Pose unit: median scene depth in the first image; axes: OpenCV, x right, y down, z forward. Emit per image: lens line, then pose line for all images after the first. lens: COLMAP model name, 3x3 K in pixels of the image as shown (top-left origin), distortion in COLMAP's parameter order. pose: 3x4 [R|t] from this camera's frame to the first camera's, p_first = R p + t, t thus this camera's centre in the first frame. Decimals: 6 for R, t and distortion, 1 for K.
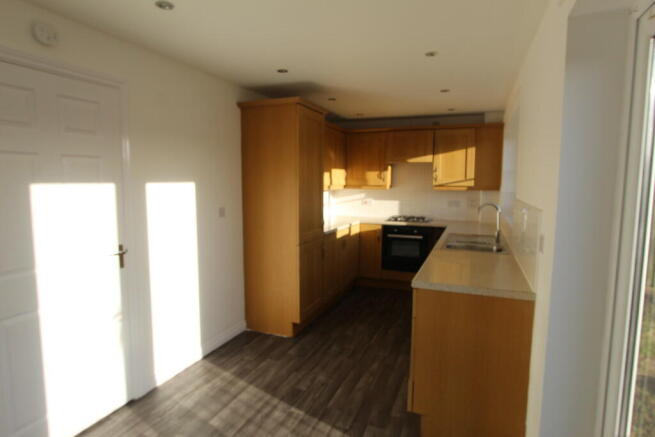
lens RADIAL K [[372.4, 0, 327.5], [0, 372.4, 218.5], [0, 0, 1]] dist [-0.040845, 0.000873]
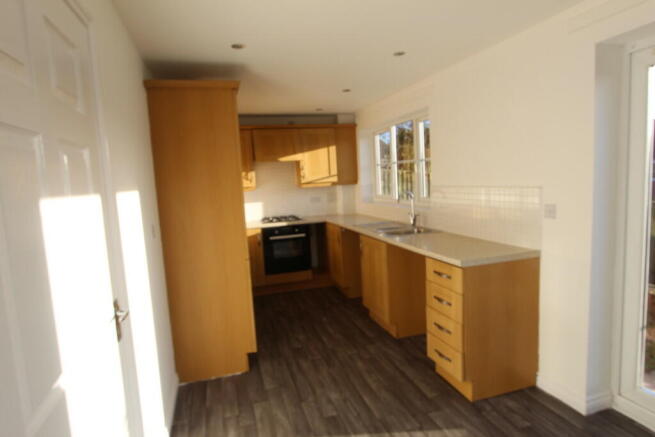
lens RADIAL K [[372.4, 0, 327.5], [0, 372.4, 218.5], [0, 0, 1]] dist [-0.040845, 0.000873]
pose [[0.777341, -0.113513, 0.618753, -0.318650], [0.120812, 0.992214, 0.030250, -0.016458], [-0.617369, 0.051238, 0.785003, 0.166909]]
